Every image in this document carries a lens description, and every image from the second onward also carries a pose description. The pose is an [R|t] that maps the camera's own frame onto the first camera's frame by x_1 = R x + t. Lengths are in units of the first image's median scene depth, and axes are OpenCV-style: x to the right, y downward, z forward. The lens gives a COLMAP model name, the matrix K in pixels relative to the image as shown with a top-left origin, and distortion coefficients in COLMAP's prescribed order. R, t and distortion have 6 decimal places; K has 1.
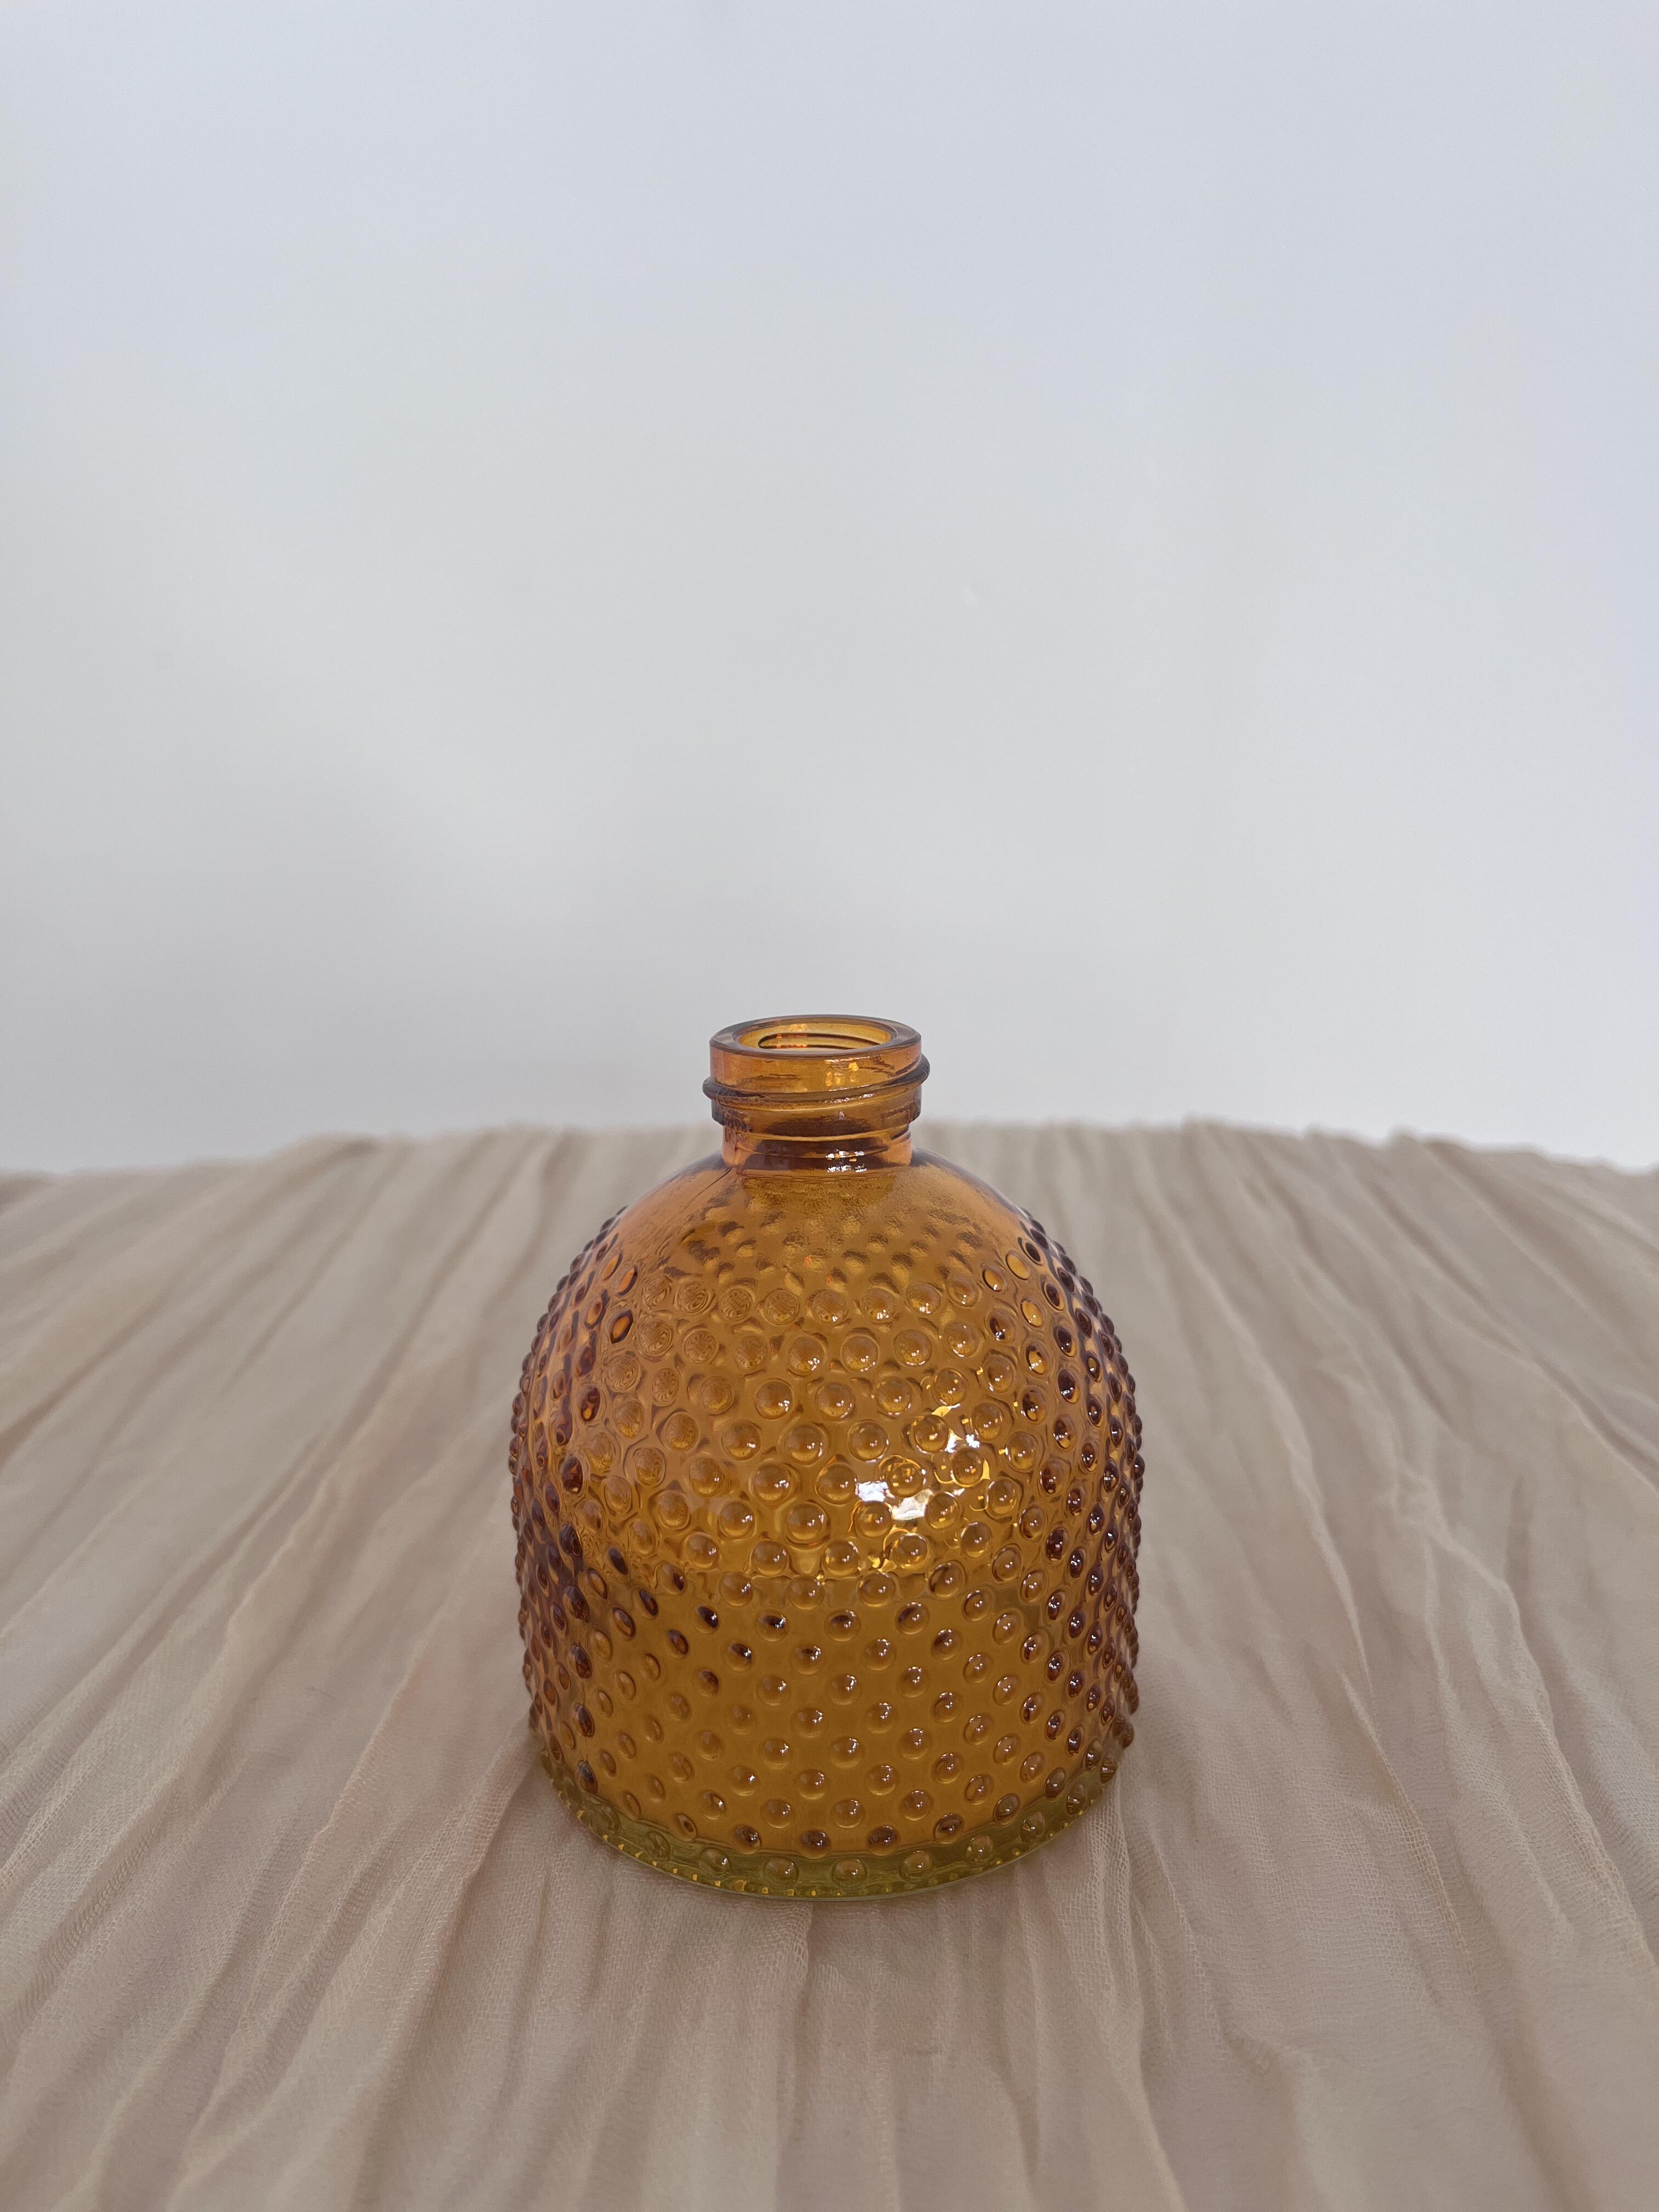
lens RADIAL K [[1807.5, 0, 822.7], [0, 1807.5, 1108.3], [0, 0, 1]] dist [0.026169, -0.041943]
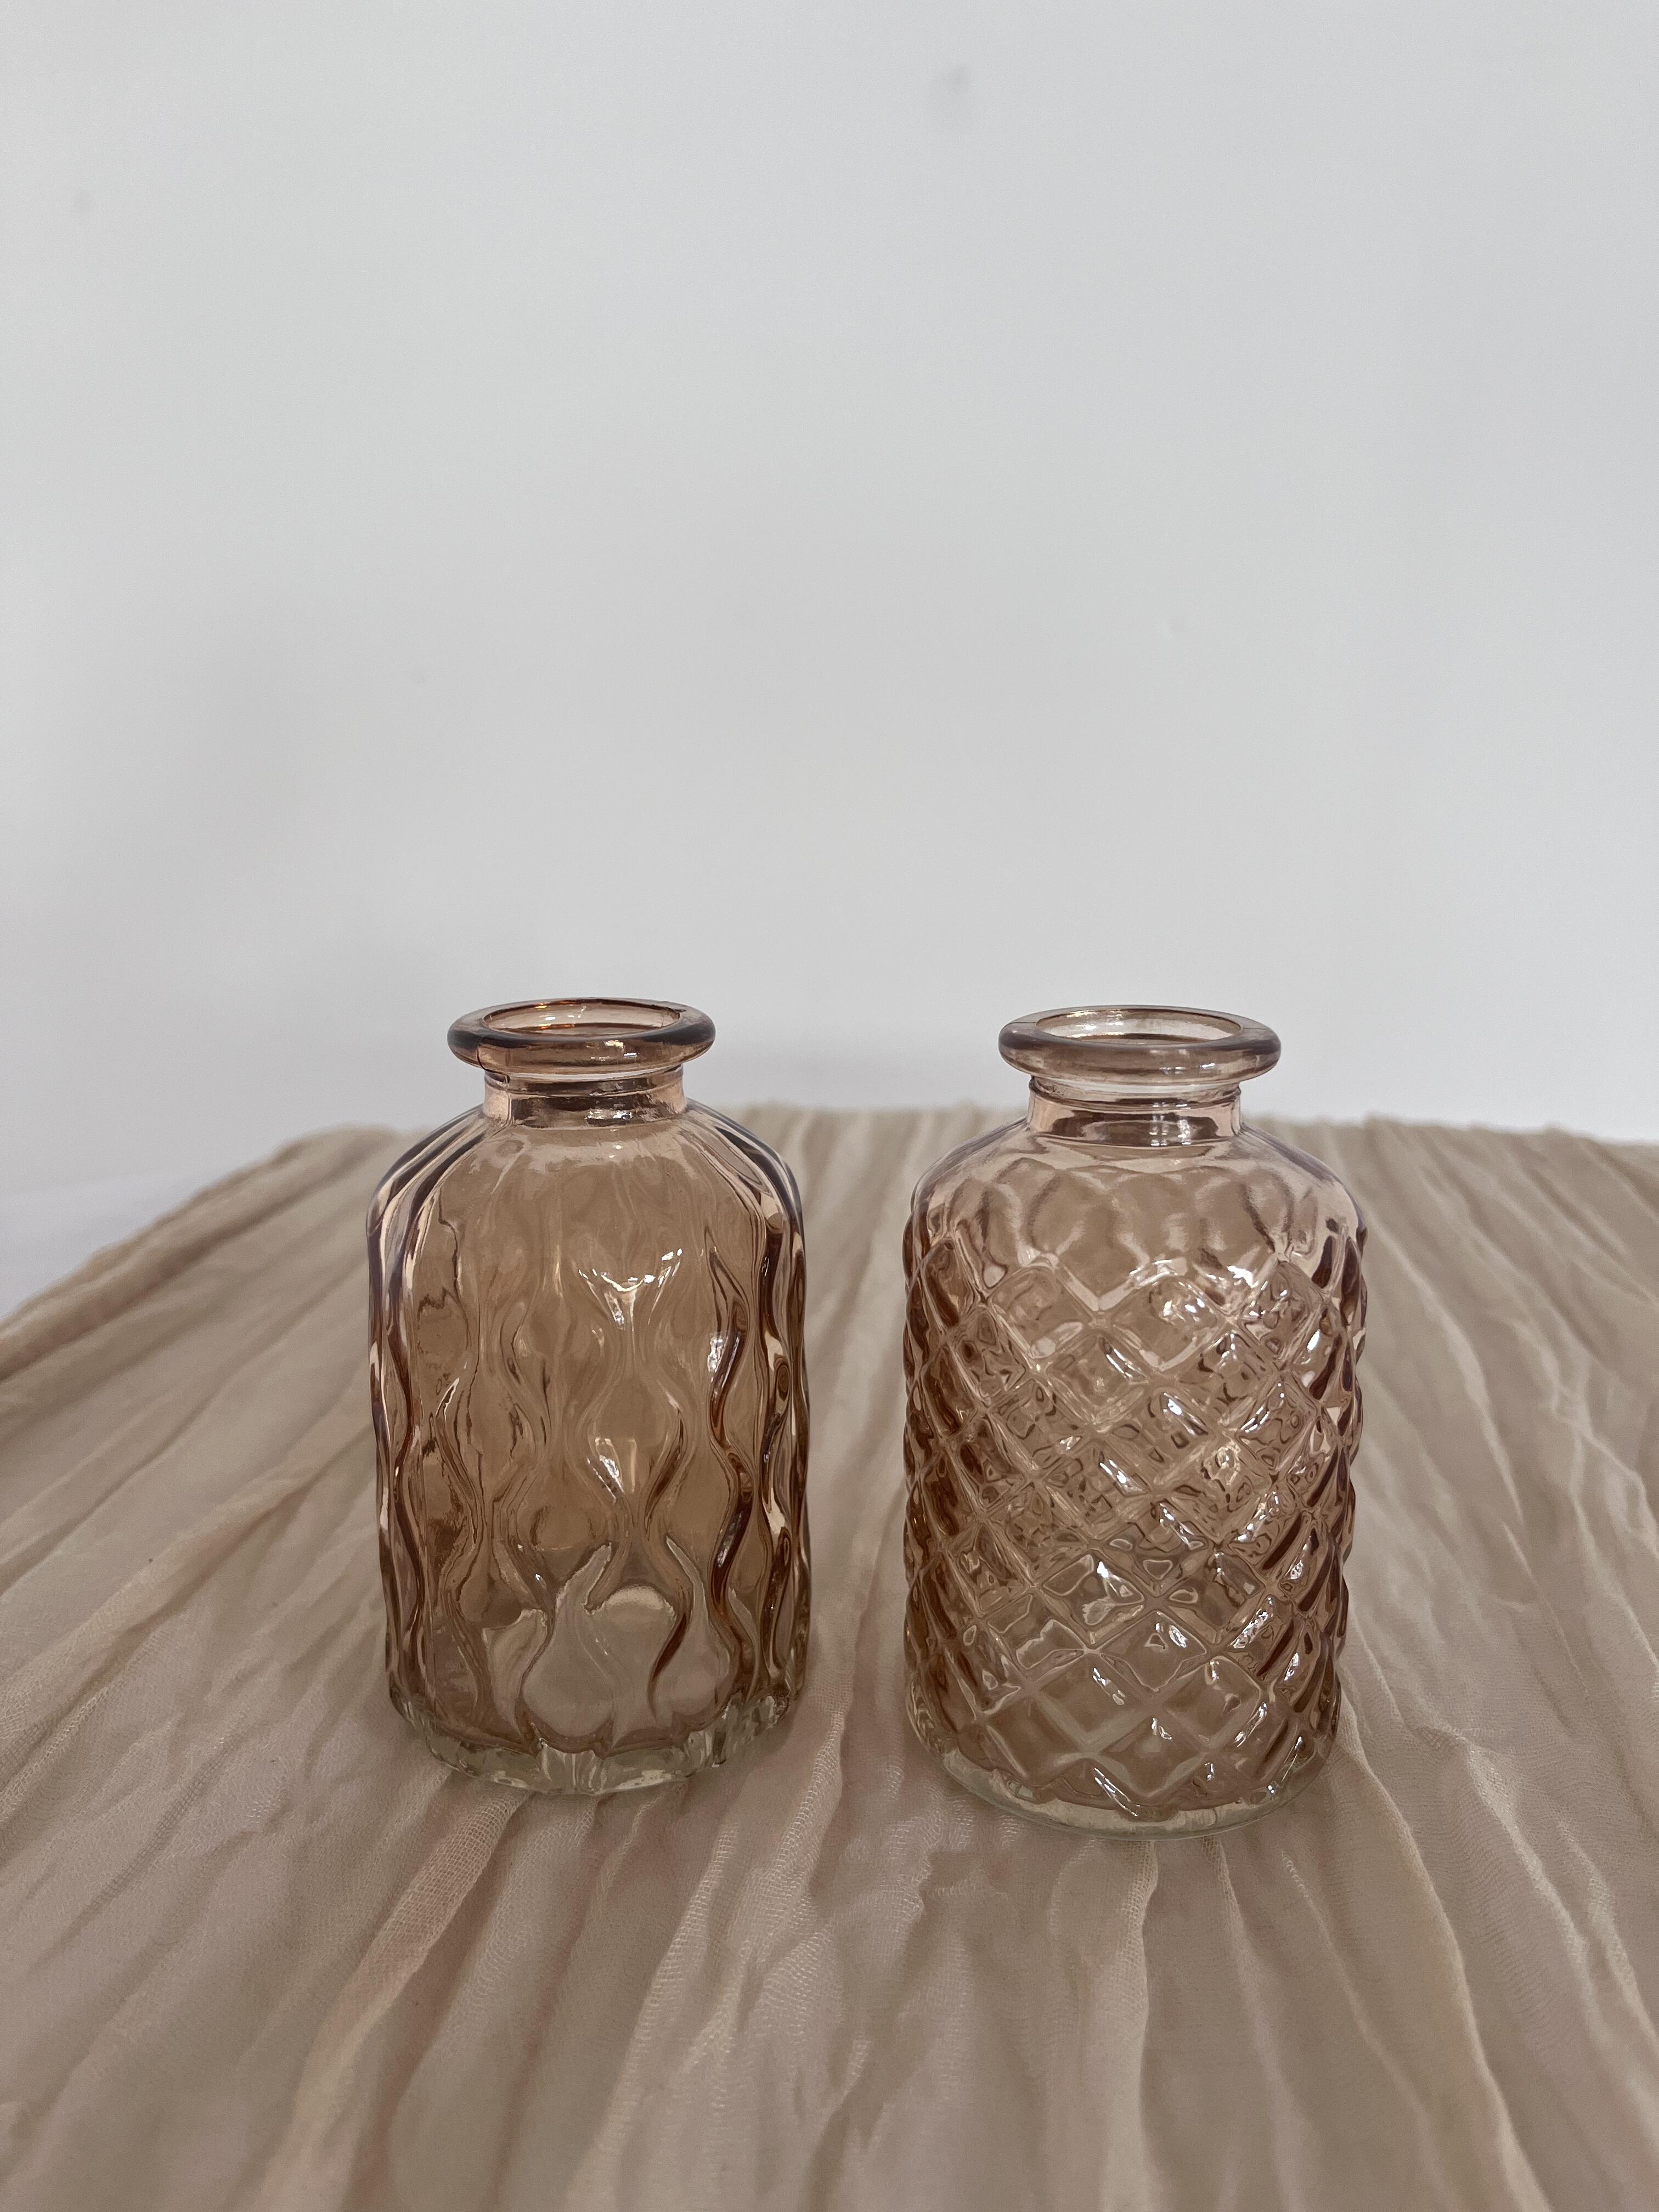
lens RADIAL K [[1807.5, 0, 800.4], [0, 1807.5, 1106.7], [0, 0, 1]] dist [0.026169, -0.041943]
pose [[0.995322, 0.029078, -0.092132, -0.094891], [-0.029355, 0.999568, -0.001655, 0.024955], [0.092044, 0.004352, 0.995745, -0.314833]]
